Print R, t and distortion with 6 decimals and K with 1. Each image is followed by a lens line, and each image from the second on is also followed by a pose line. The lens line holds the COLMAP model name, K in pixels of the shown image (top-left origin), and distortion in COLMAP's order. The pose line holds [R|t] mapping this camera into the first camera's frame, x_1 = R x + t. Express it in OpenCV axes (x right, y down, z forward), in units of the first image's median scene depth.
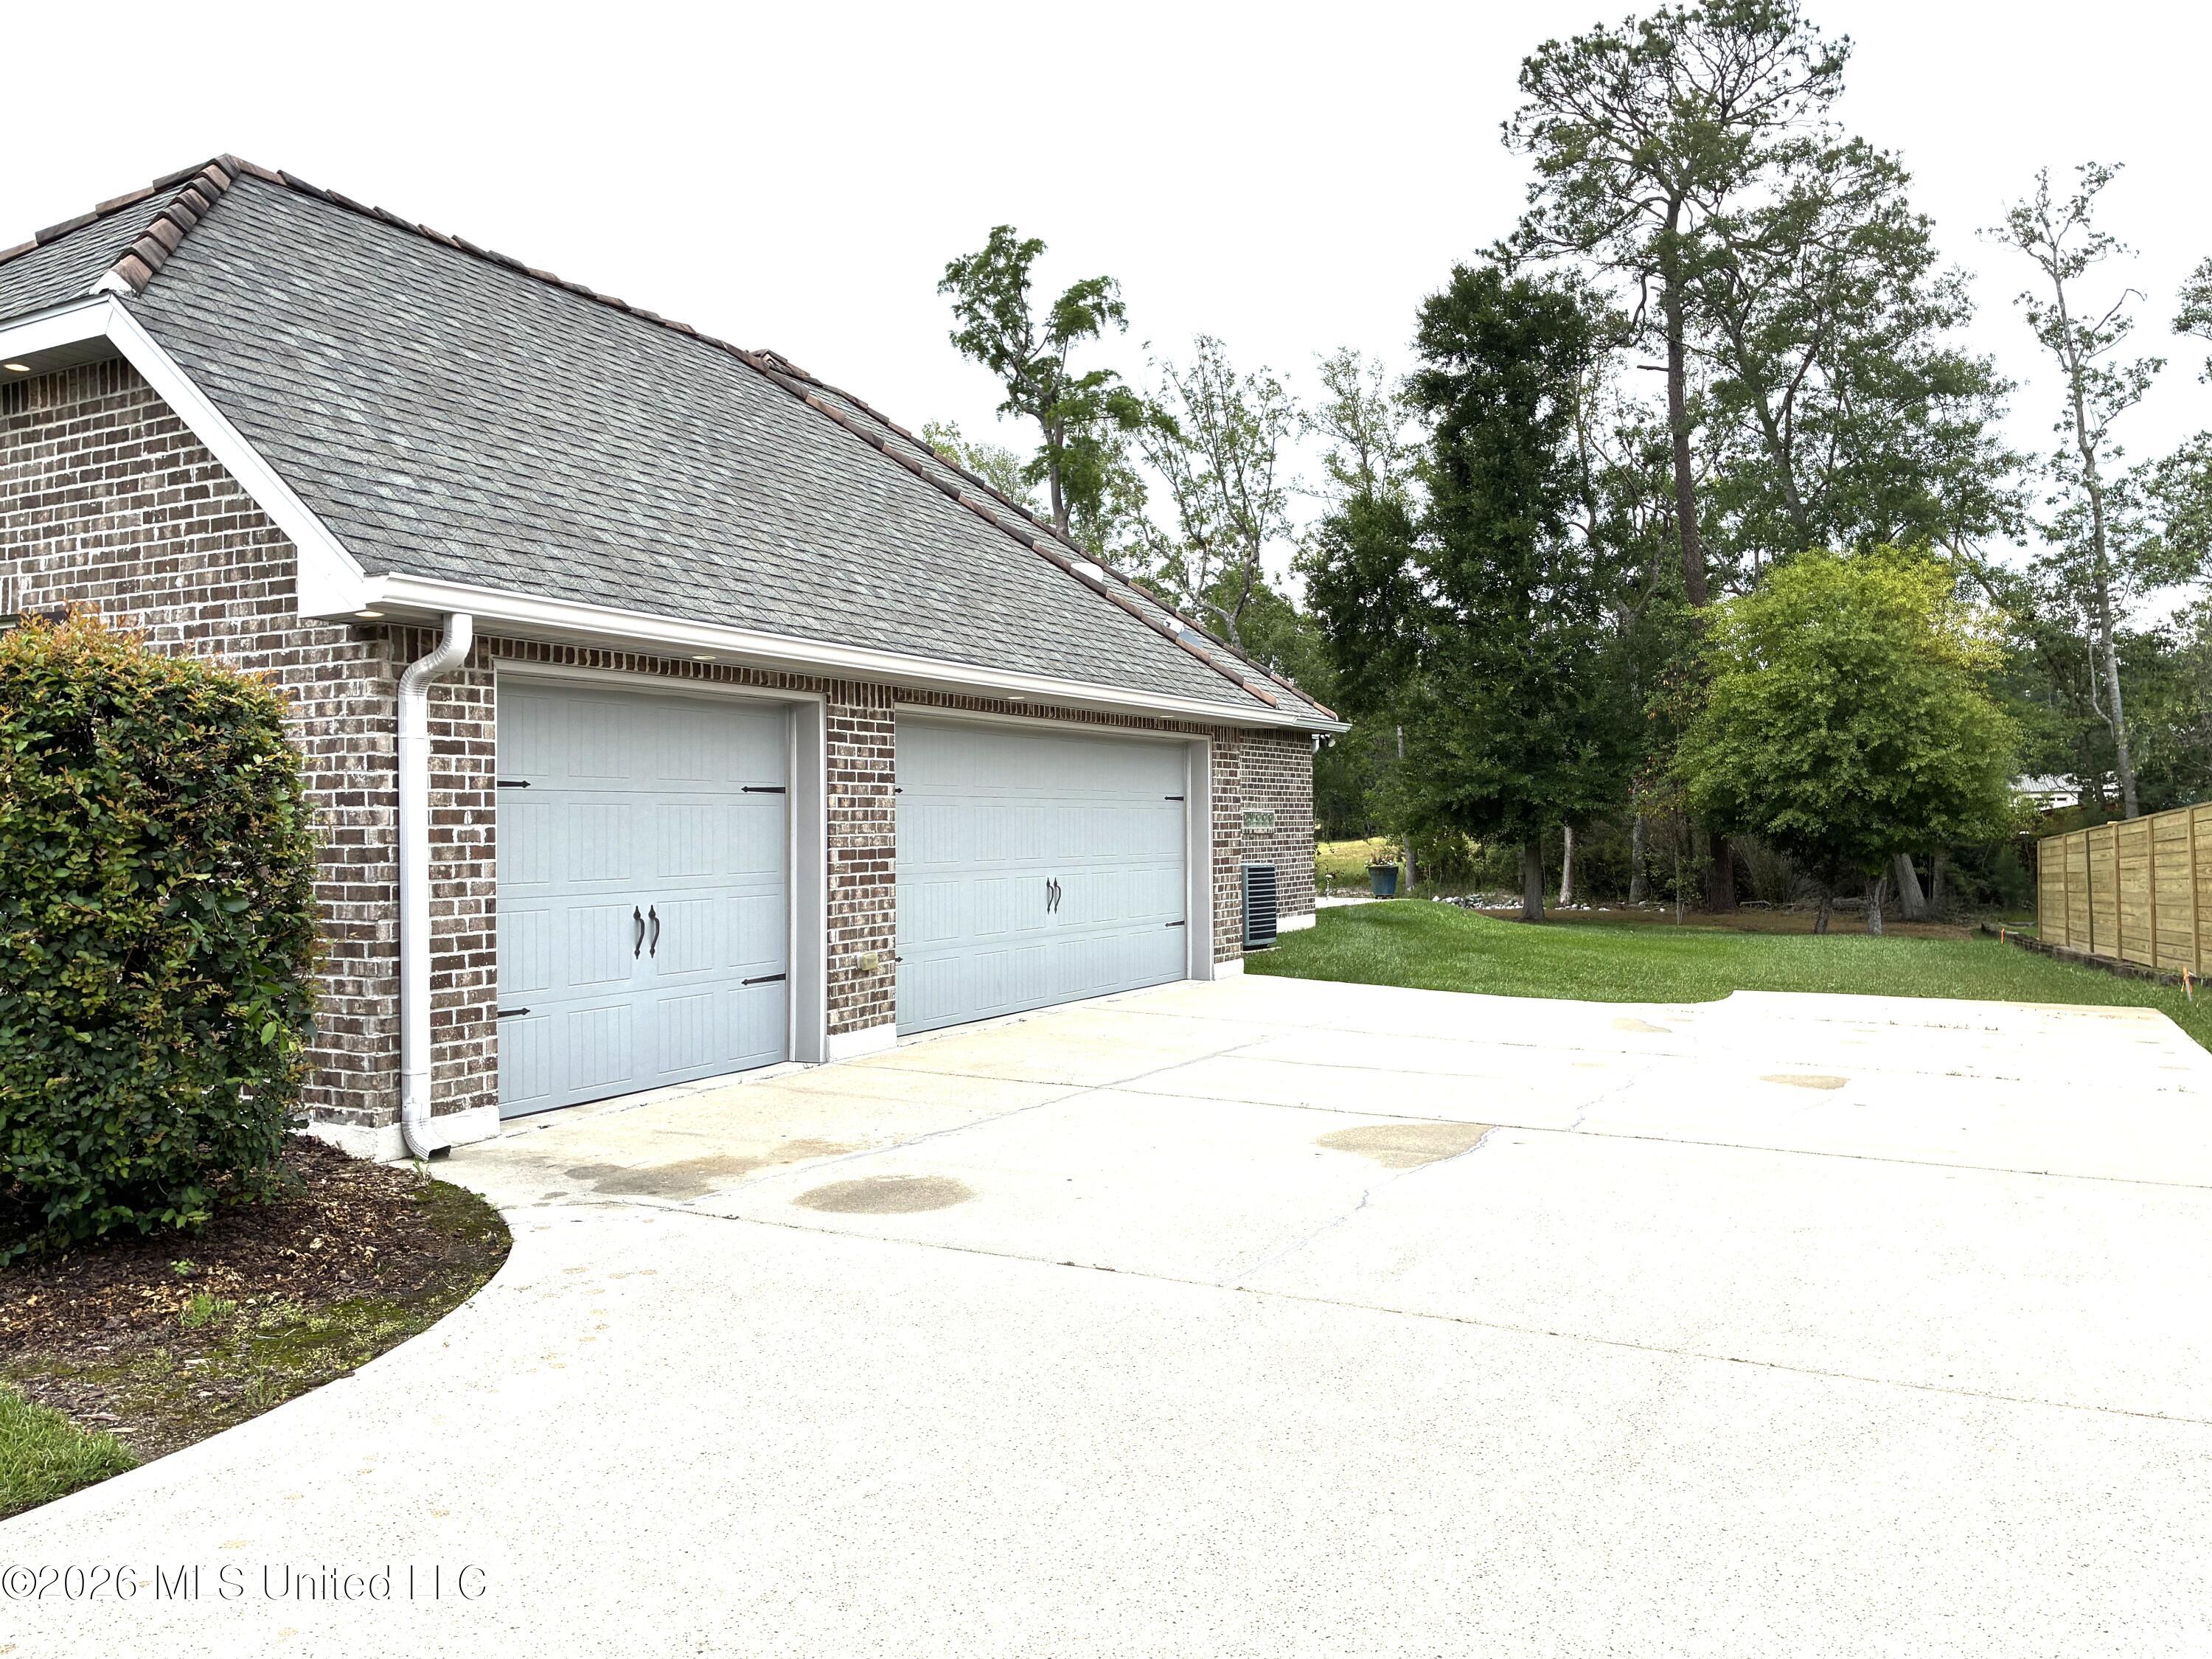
lens RADIAL K [[1692.5, 0, 1102.4], [0, 1692.5, 826.1], [0, 0, 1]] dist [0.062818, -0.078758]
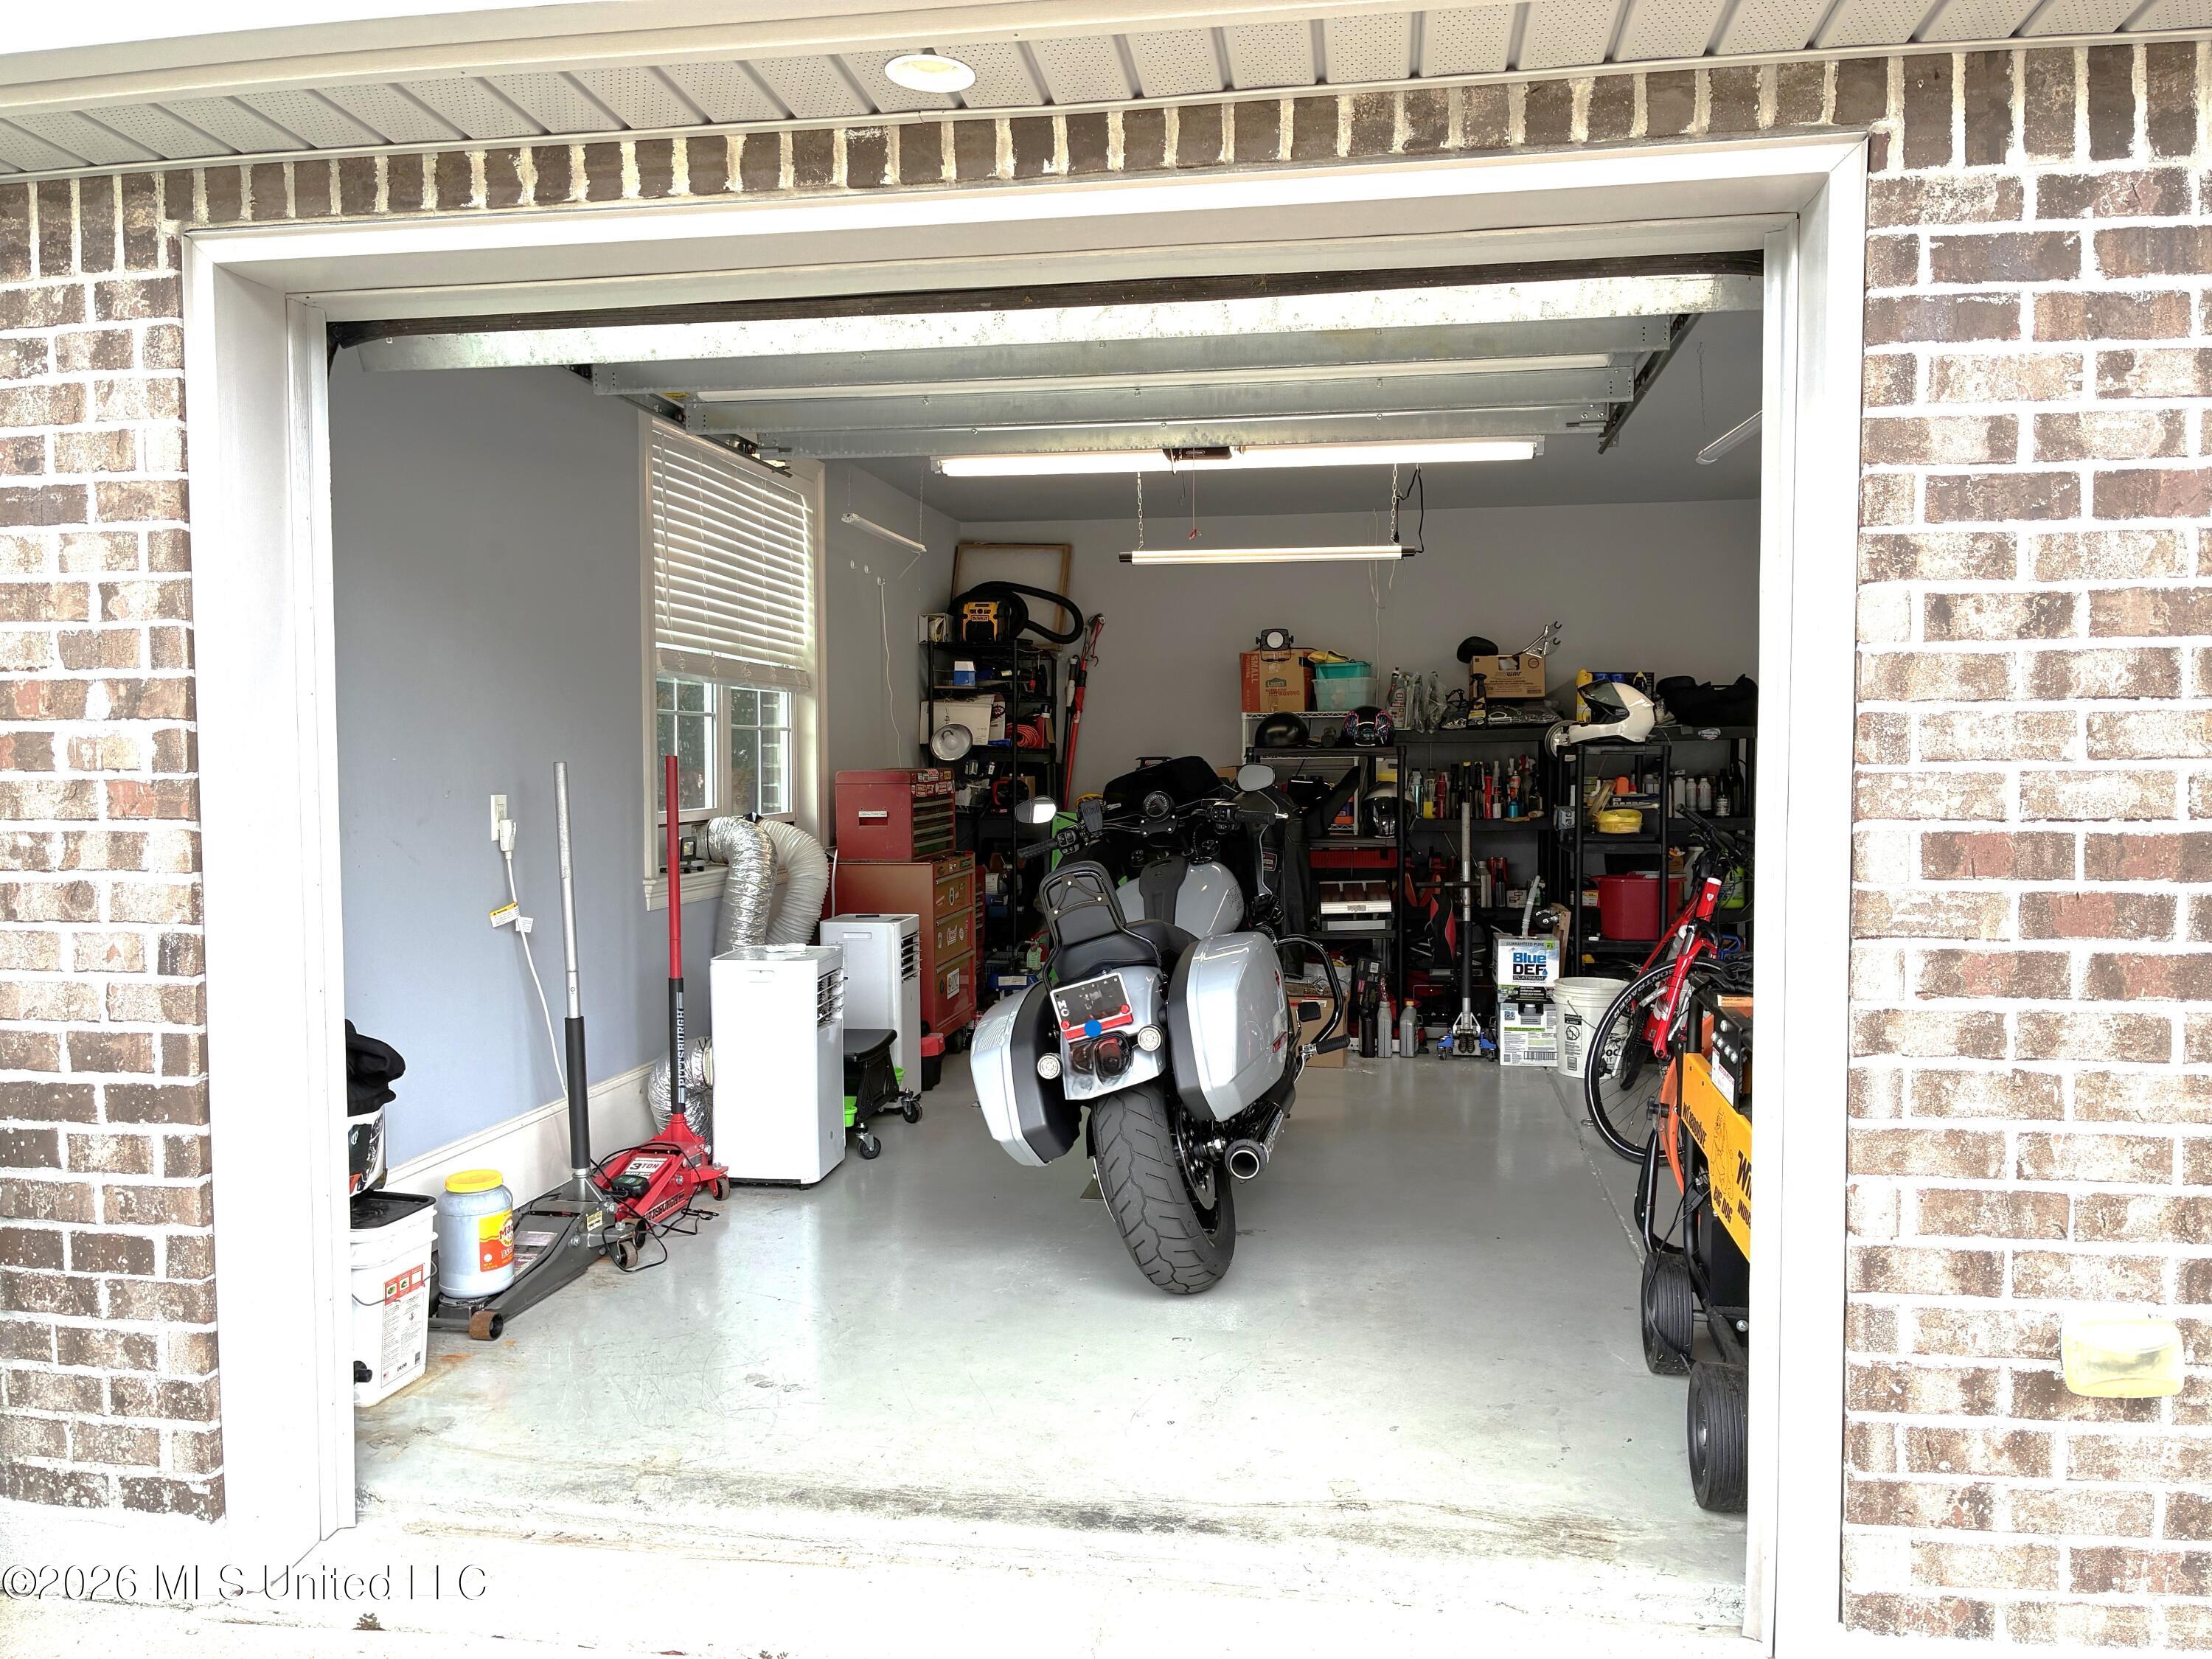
lens RADIAL K [[1692.5, 0, 1102.4], [0, 1692.5, 835.0], [0, 0, 1]] dist [0.062818, -0.078758]
pose [[0.313028, 0.050302, -0.948411, 0.030916], [-0.001526, 0.998622, 0.052461, 0.003791], [0.949743, -0.014974, 0.312674, 1.069387]]
